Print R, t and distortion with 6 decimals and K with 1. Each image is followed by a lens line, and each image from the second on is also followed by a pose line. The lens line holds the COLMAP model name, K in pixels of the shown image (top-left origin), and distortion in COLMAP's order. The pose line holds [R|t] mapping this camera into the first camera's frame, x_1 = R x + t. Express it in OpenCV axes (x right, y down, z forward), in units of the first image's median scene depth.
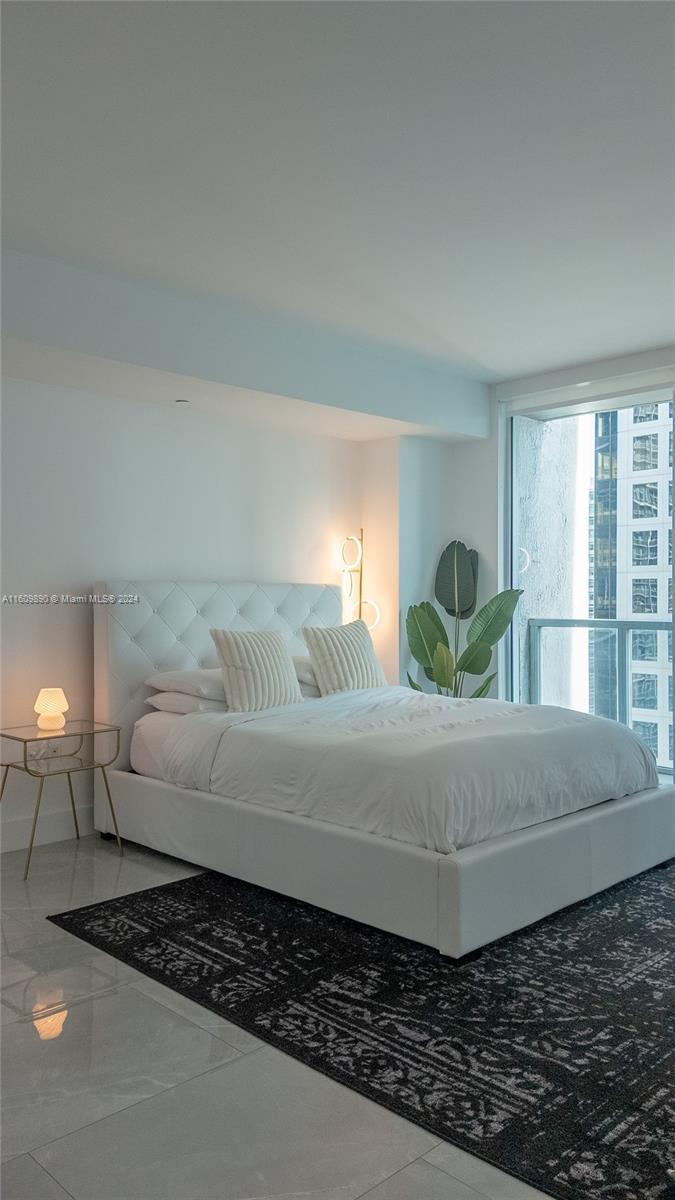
lens RADIAL K [[885.4, 0, 337.5], [0, 885.4, 600.0], [0, 0, 1]] dist [0.001347, -0.002080]
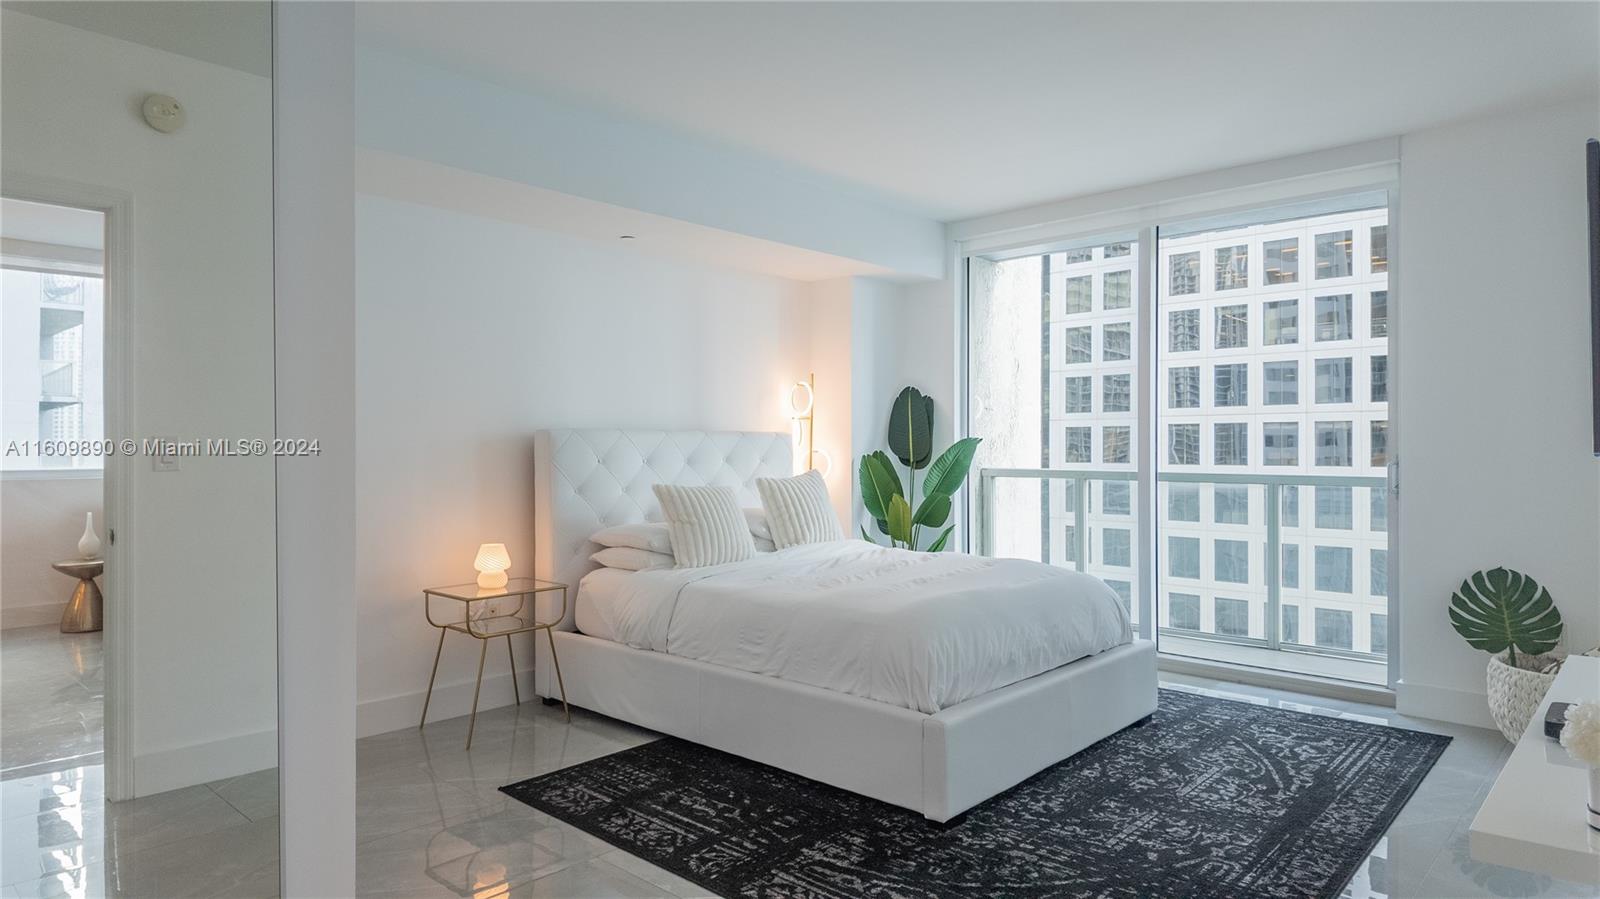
lens RADIAL K [[941.7, 0, 800.0], [0, 941.7, 449.5], [0, 0, 1]] dist [0.000671, -0.000148]
pose [[0.998888, -0.000839, 0.047143, -0.055436], [0.000830, 1.000000, 0.000199, 0.000270], [-0.047143, -0.000160, 0.998888, -0.009479]]
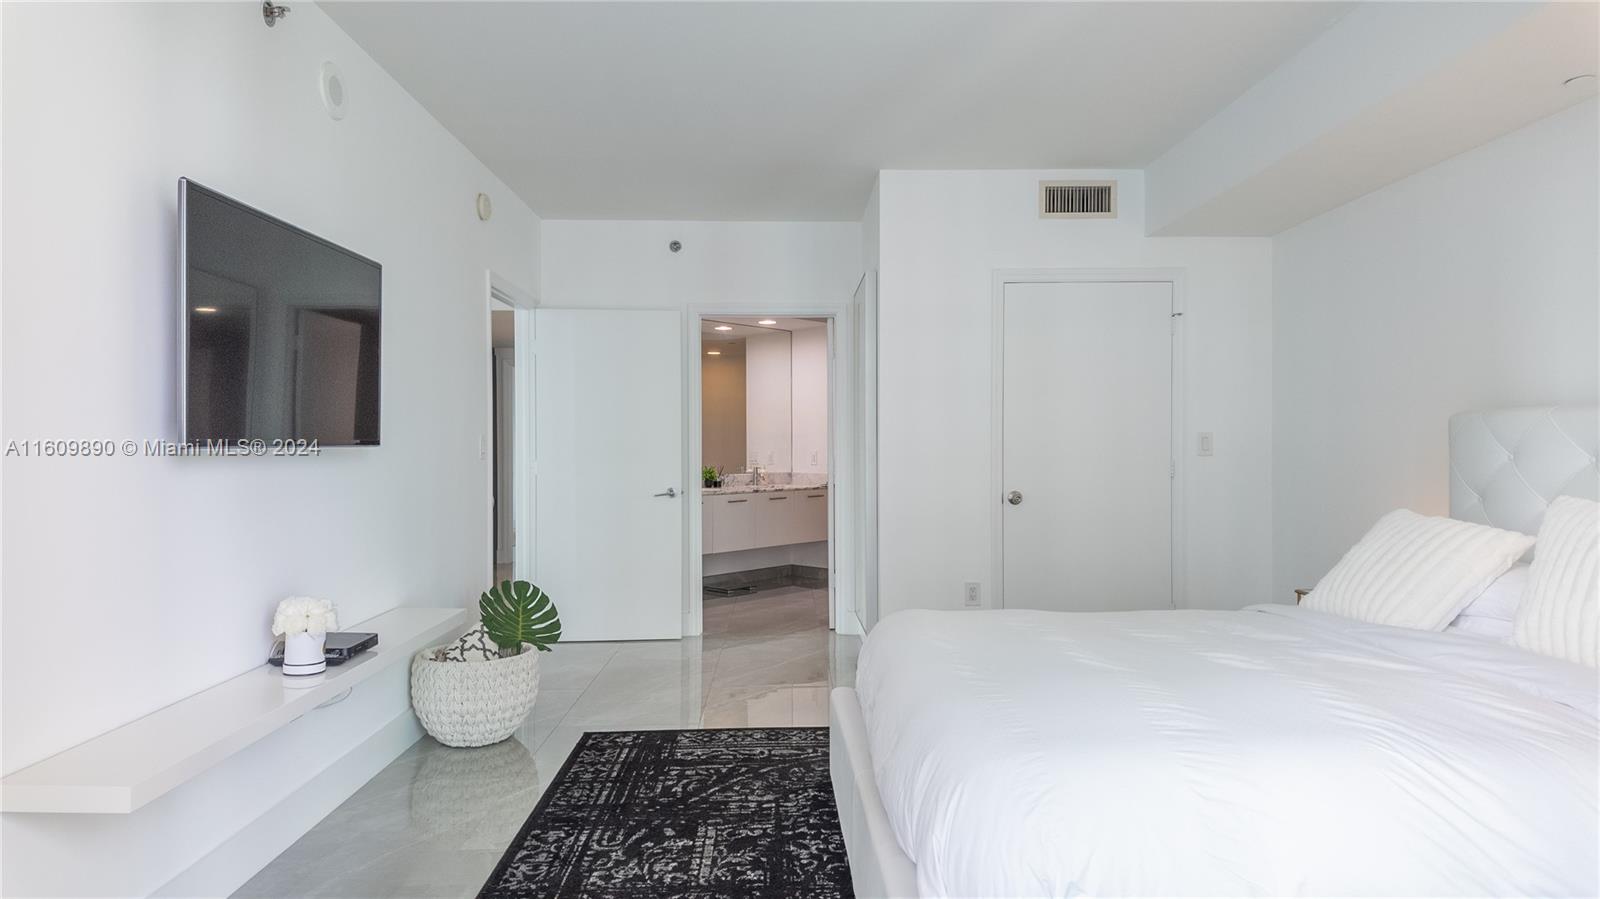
lens RADIAL K [[941.7, 0, 800.0], [0, 941.7, 449.5], [0, 0, 1]] dist [0.000671, -0.000148]
pose [[-0.680827, 0.005629, -0.732422, 0.801097], [-0.000515, 0.999967, 0.008164, 0.002138], [0.732444, 0.005936, -0.680802, 1.410490]]
